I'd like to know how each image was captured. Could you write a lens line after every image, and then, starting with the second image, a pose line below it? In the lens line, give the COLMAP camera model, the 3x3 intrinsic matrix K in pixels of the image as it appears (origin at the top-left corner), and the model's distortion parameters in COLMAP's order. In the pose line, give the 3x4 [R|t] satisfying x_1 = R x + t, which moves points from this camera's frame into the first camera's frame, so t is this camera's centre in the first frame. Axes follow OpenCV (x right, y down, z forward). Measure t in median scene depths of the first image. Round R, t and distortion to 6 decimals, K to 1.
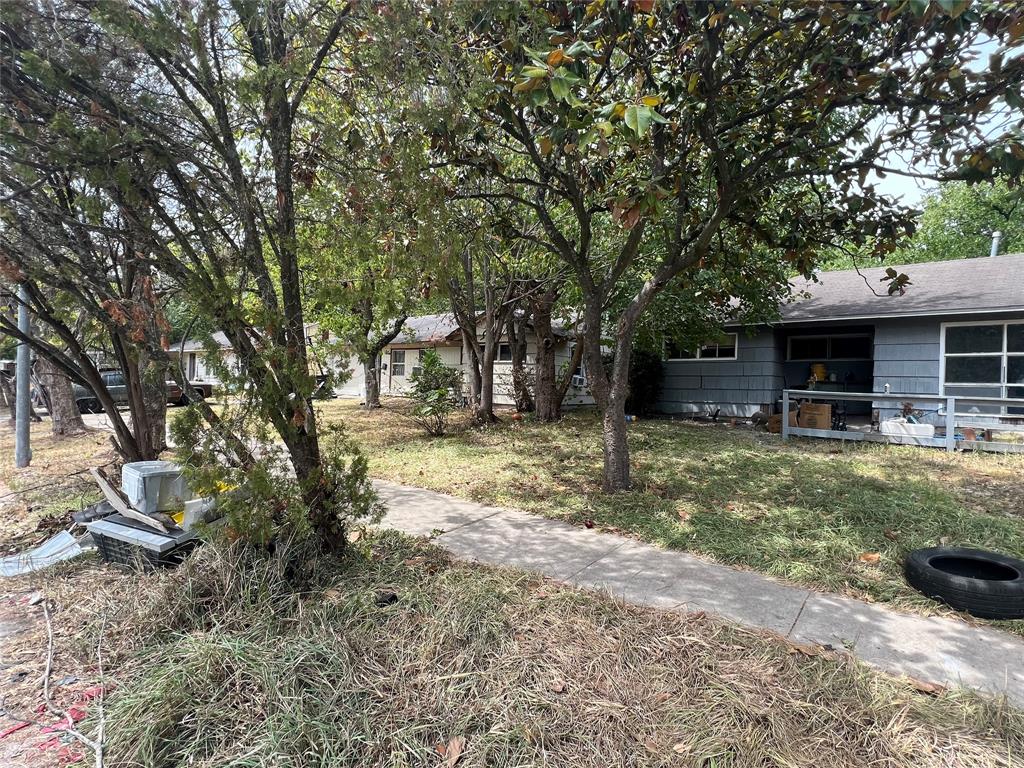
lens RADIAL K [[503.4, 0, 509.5], [0, 503.4, 381.8], [0, 0, 1]] dist [-0.001026, 0.001629]
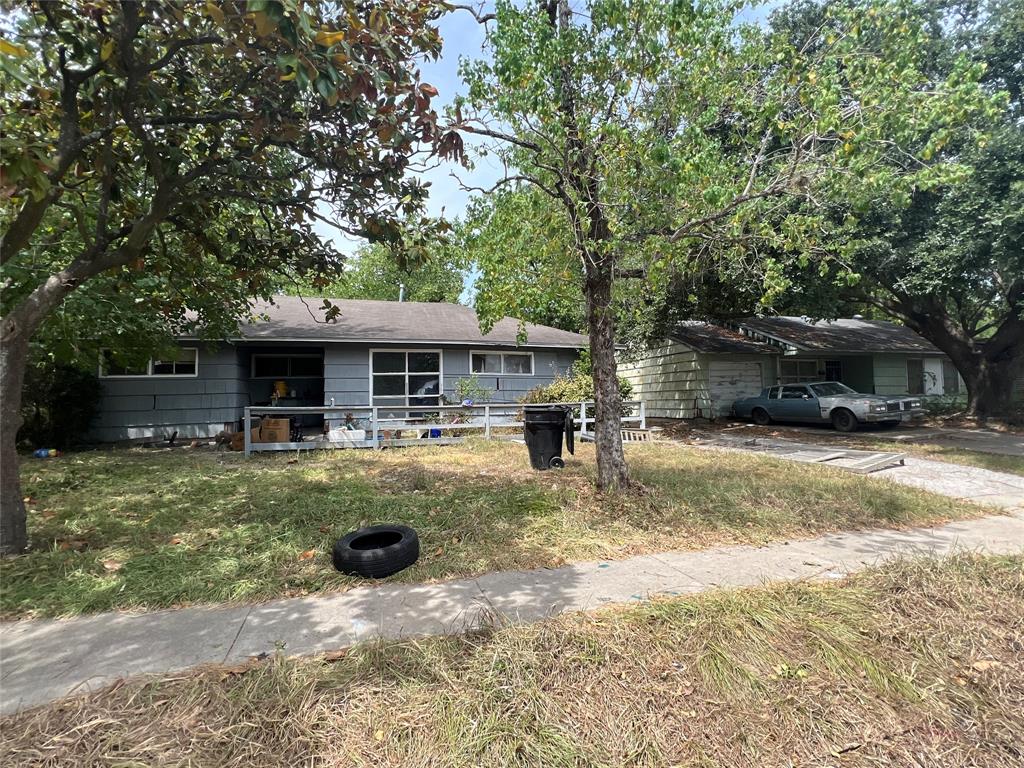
lens RADIAL K [[503.4, 0, 510.3], [0, 503.4, 379.8], [0, 0, 1]] dist [-0.001026, 0.001629]
pose [[0.570831, 0.000363, 0.821068, 0.038415], [0.031011, 0.999277, -0.022002, 0.000200], [-0.820482, 0.038022, 0.570407, -0.013335]]
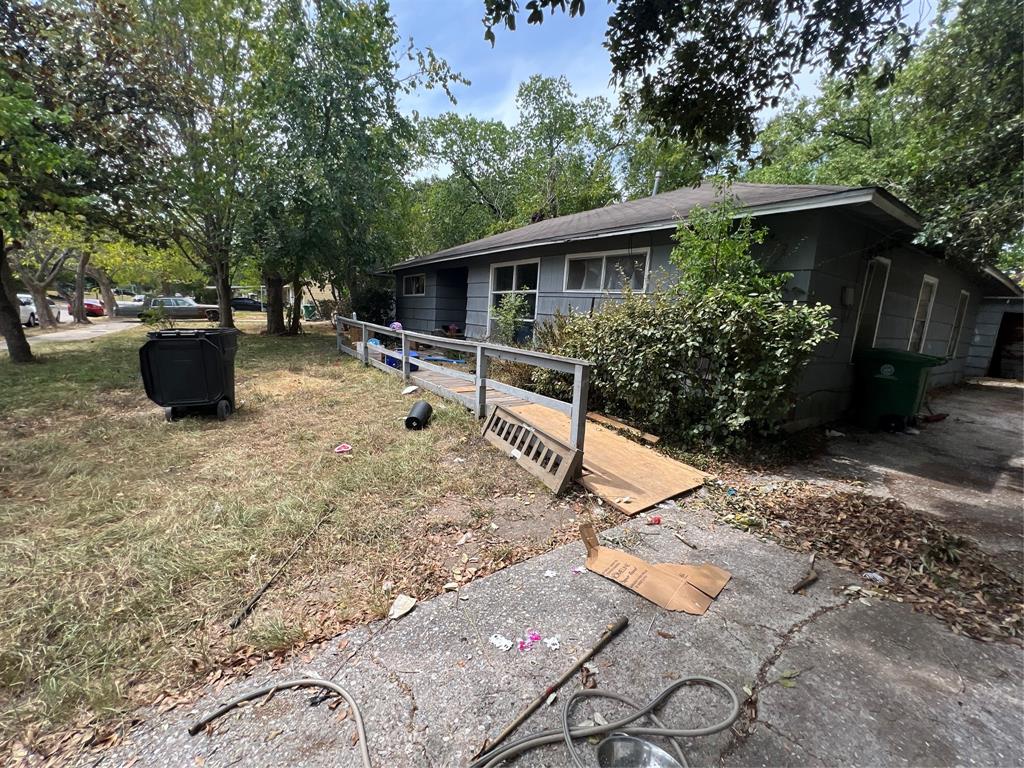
lens RADIAL K [[412.2, 0, 509.8], [0, 412.2, 383.5], [0, 0, 1]] dist [-0.001941, 0.000645]
pose [[0.952707, 0.081551, -0.292743, 2.165918], [-0.035381, 0.986534, 0.159681, 0.001081], [0.301823, -0.141771, 0.942764, 0.162186]]
